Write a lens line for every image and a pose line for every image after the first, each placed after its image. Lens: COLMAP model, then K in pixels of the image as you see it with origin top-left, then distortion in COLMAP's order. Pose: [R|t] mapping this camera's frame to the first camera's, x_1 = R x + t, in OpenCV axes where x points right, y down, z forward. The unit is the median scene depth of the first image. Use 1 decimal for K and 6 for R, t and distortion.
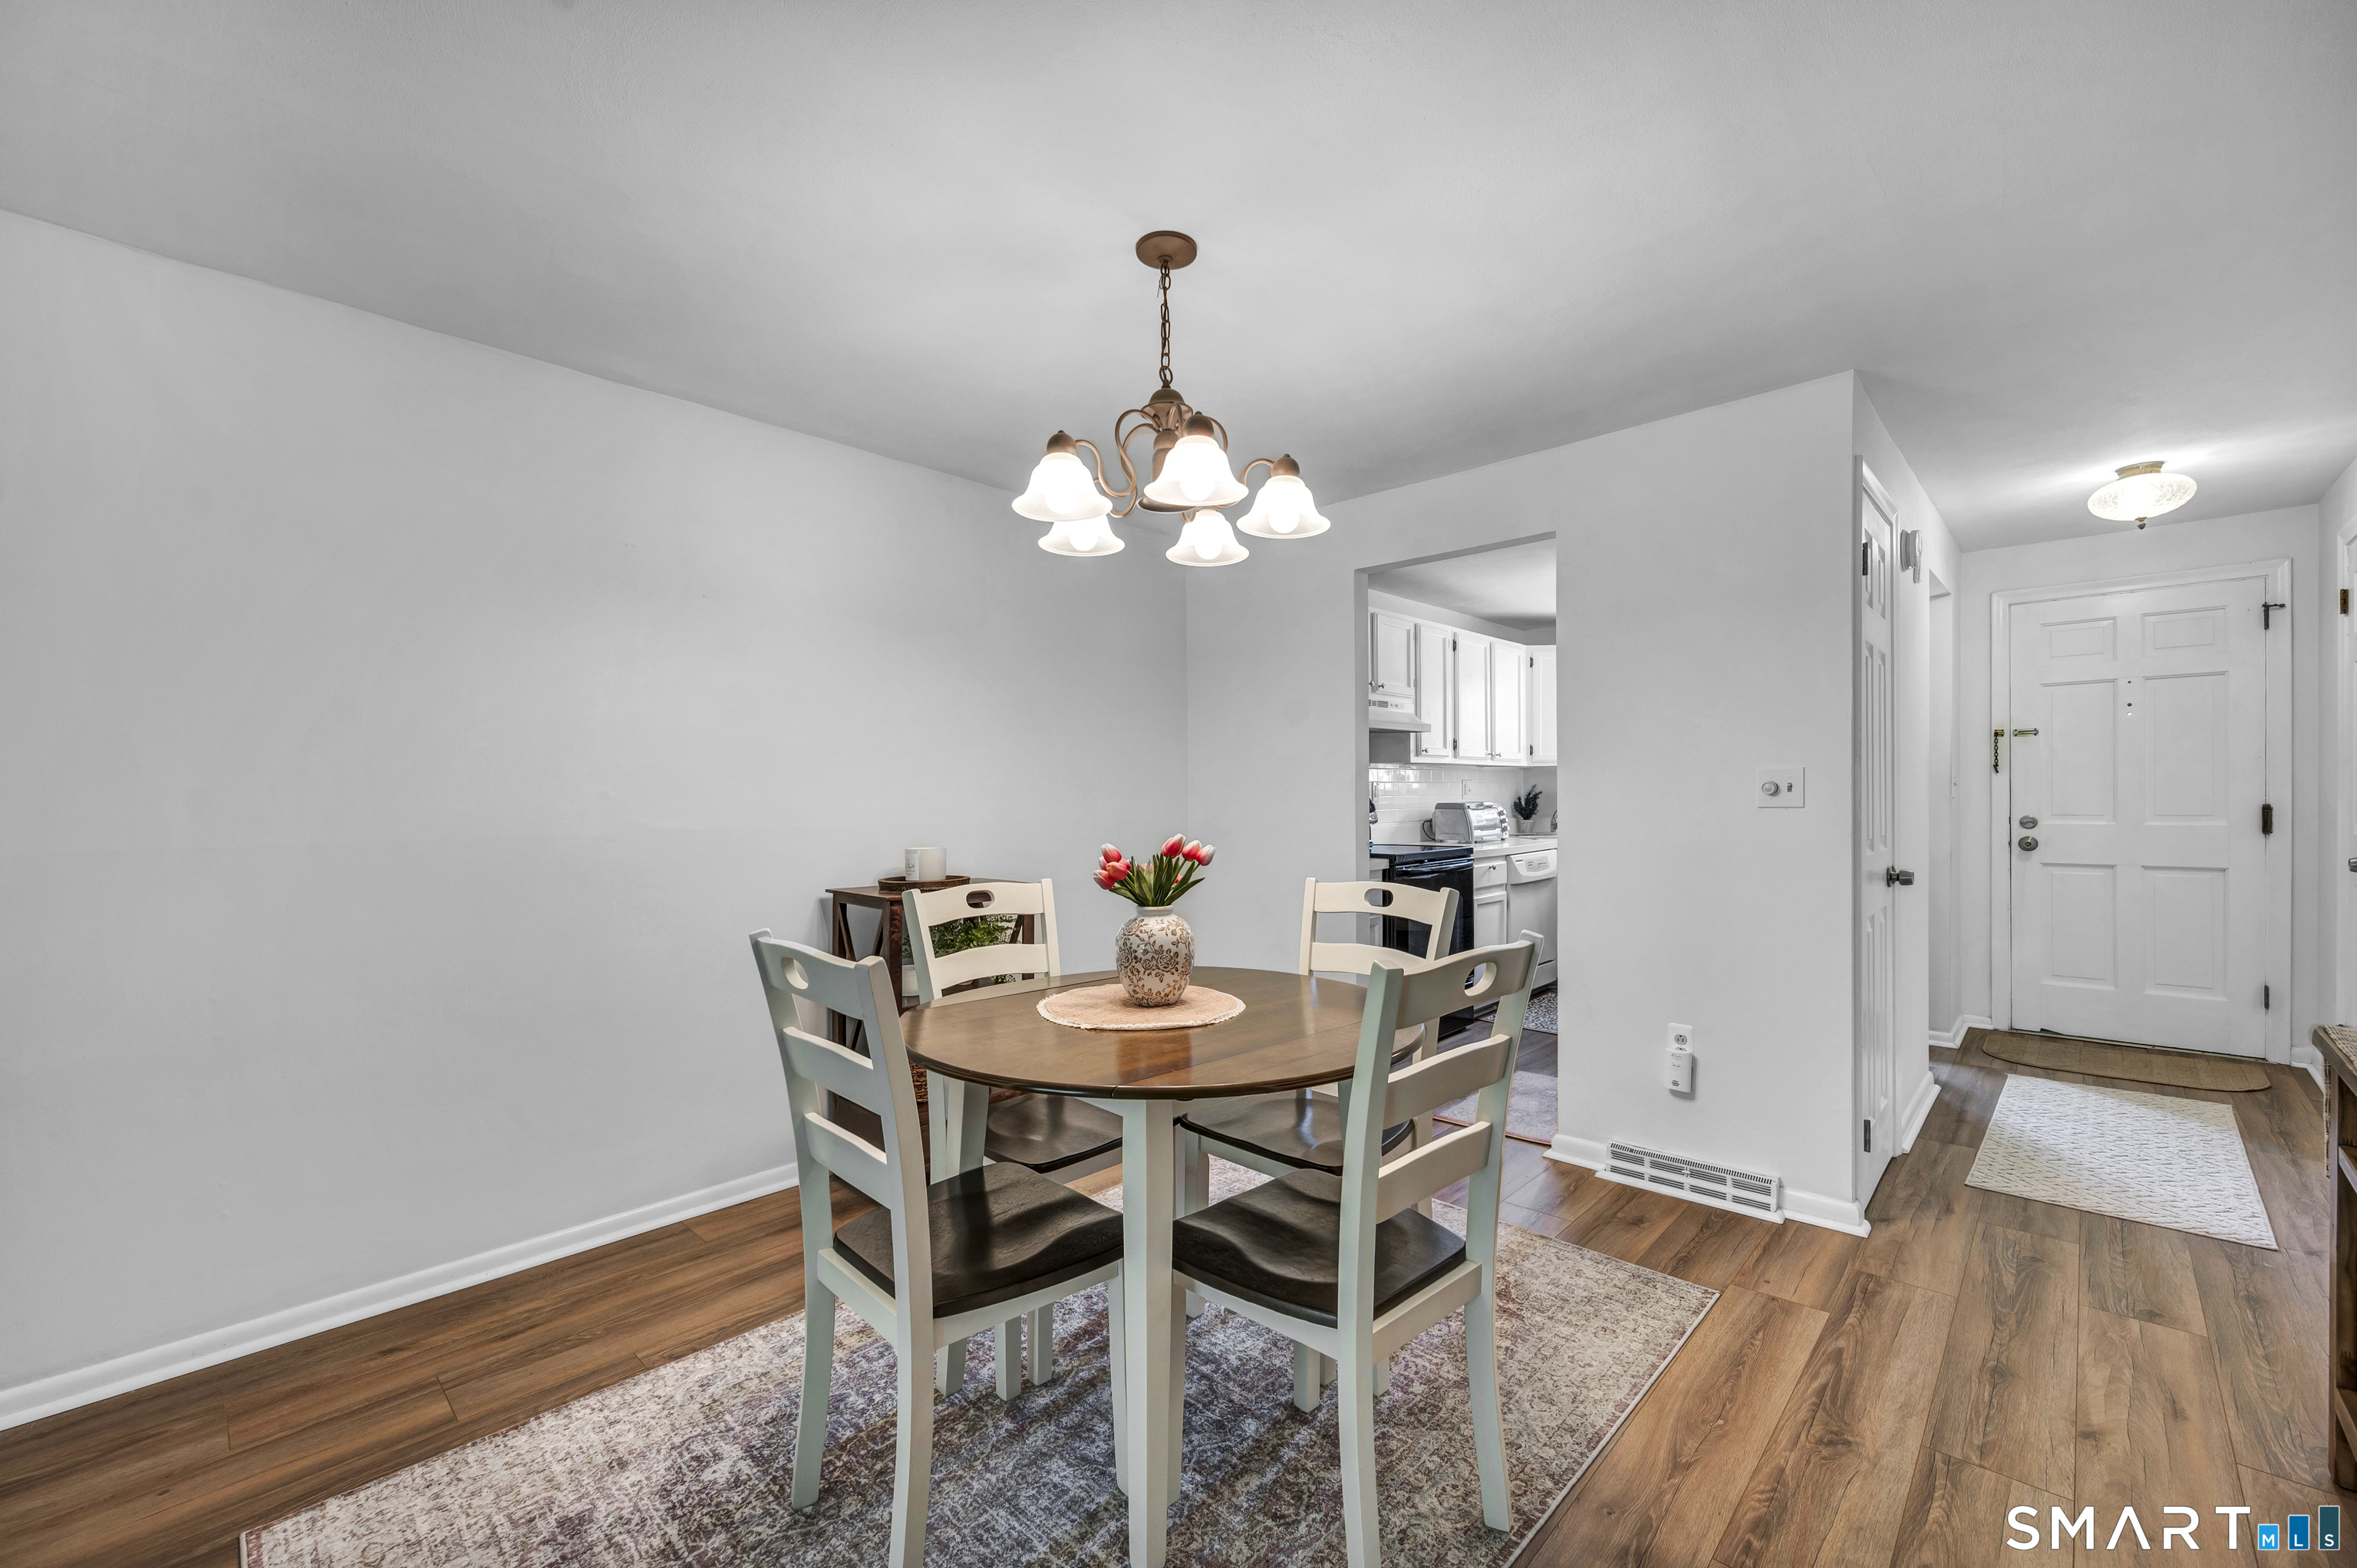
lens RADIAL K [[972.8, 0, 1176.5], [0, 972.8, 807.3], [0, 0, 1]] dist [-0.001938, 0.000792]
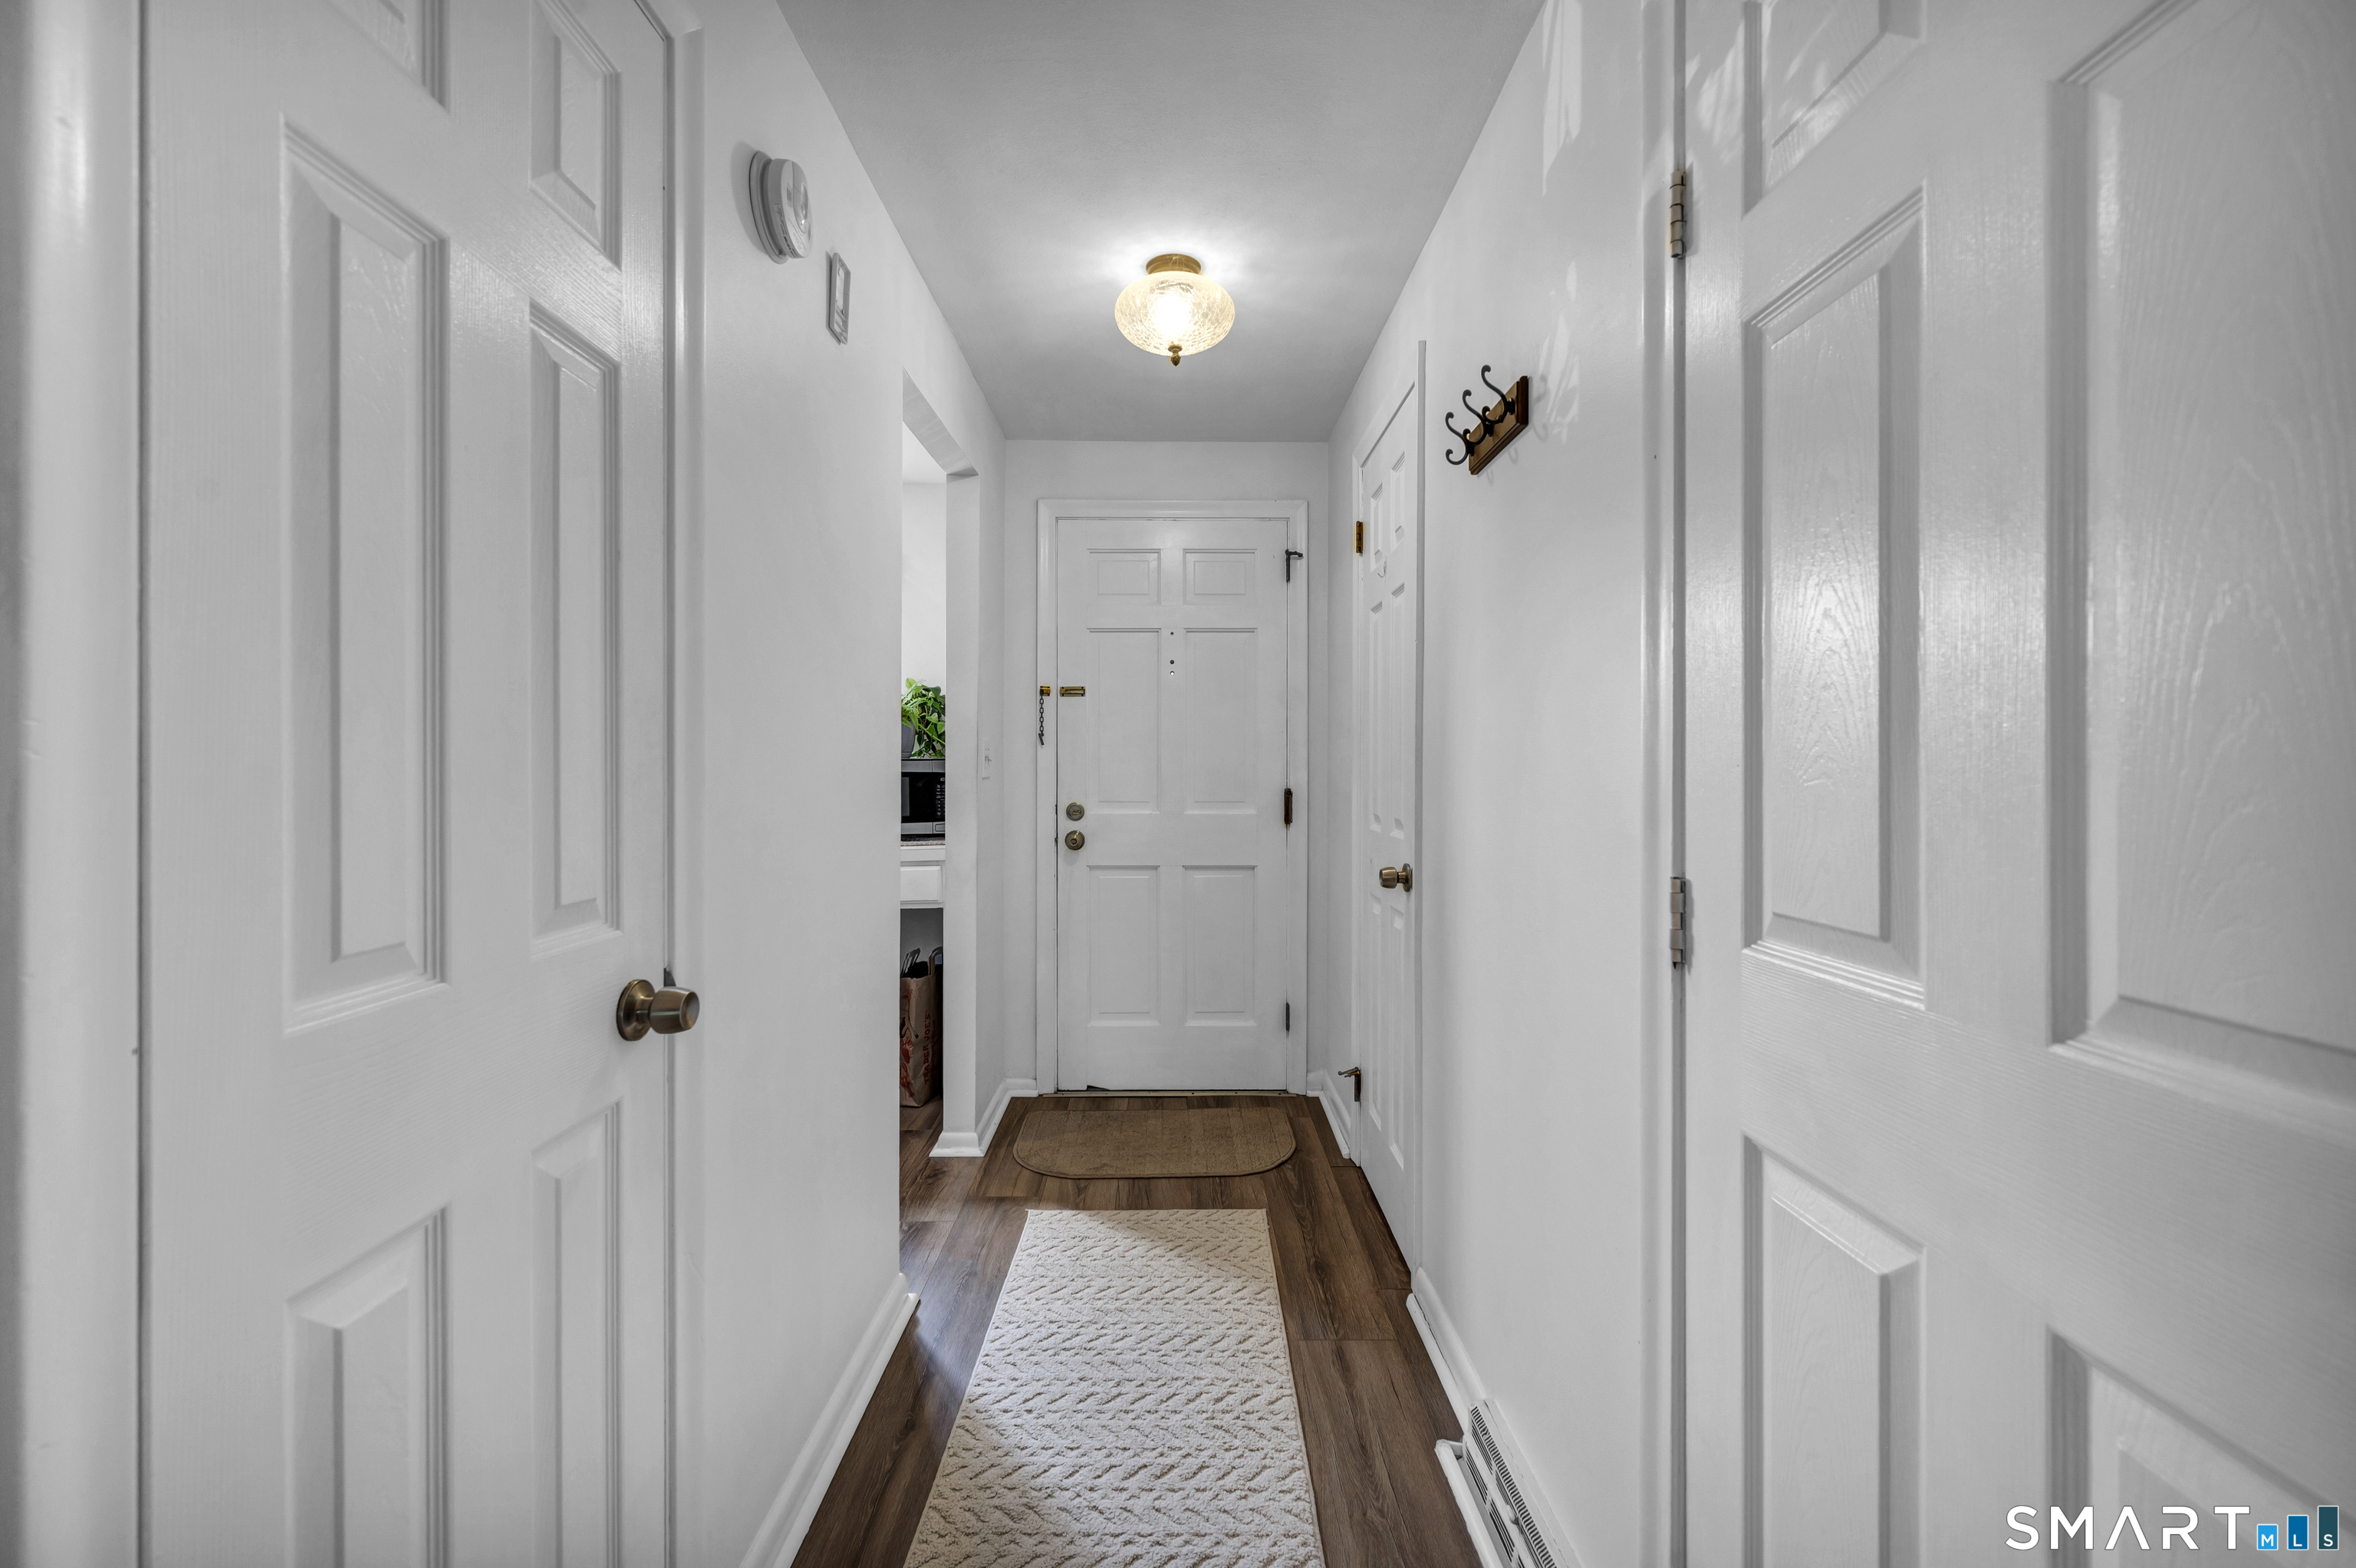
lens RADIAL K [[939.6, 0, 1183.1], [0, 939.6, 772.6], [0, 0, 1]] dist [0.000393, -0.000386]
pose [[0.720285, 0.008858, 0.693622, 0.469008], [-0.002142, 0.999942, -0.010545, -0.007960], [-0.693675, 0.006110, 0.720262, 0.454621]]
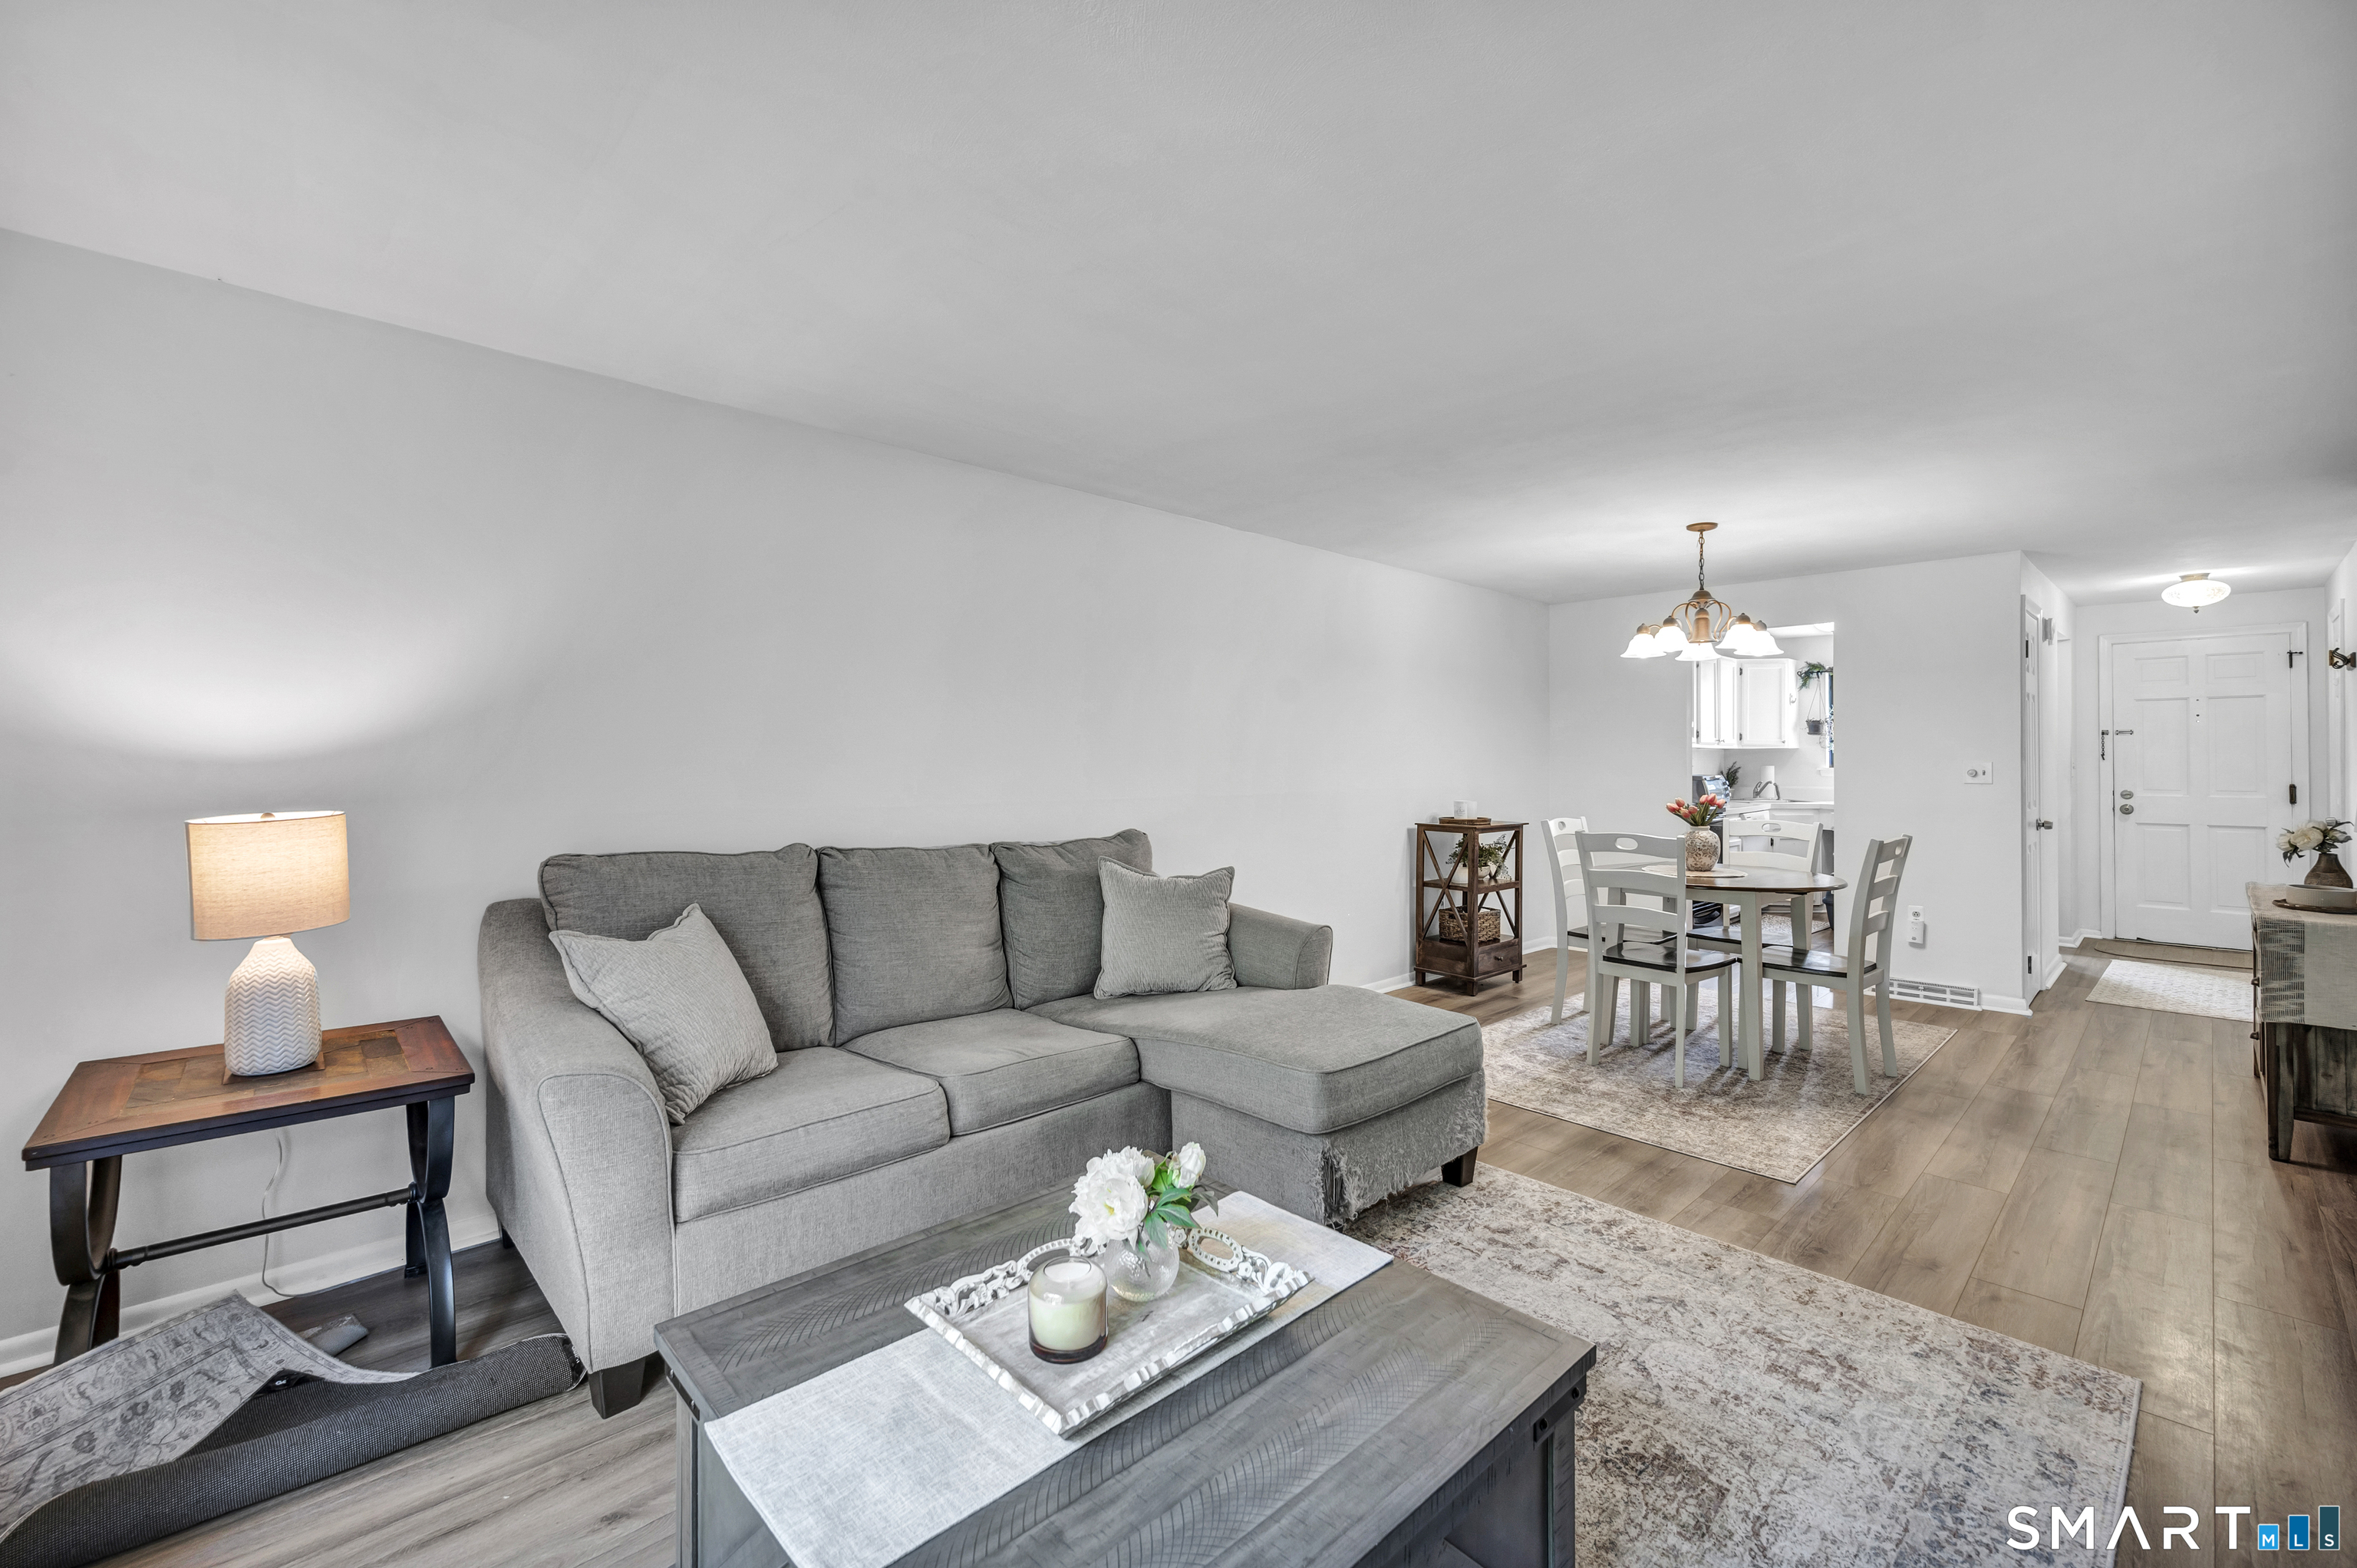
lens RADIAL K [[972.8, 0, 1191.7], [0, 972.8, 755.0], [0, 0, 1]] dist [-0.001938, 0.000792]
pose [[0.998512, 0.009353, -0.053723, -0.471702], [-0.010275, 0.999804, -0.016916, -0.004924], [0.053555, 0.017443, 0.998413, -0.562077]]
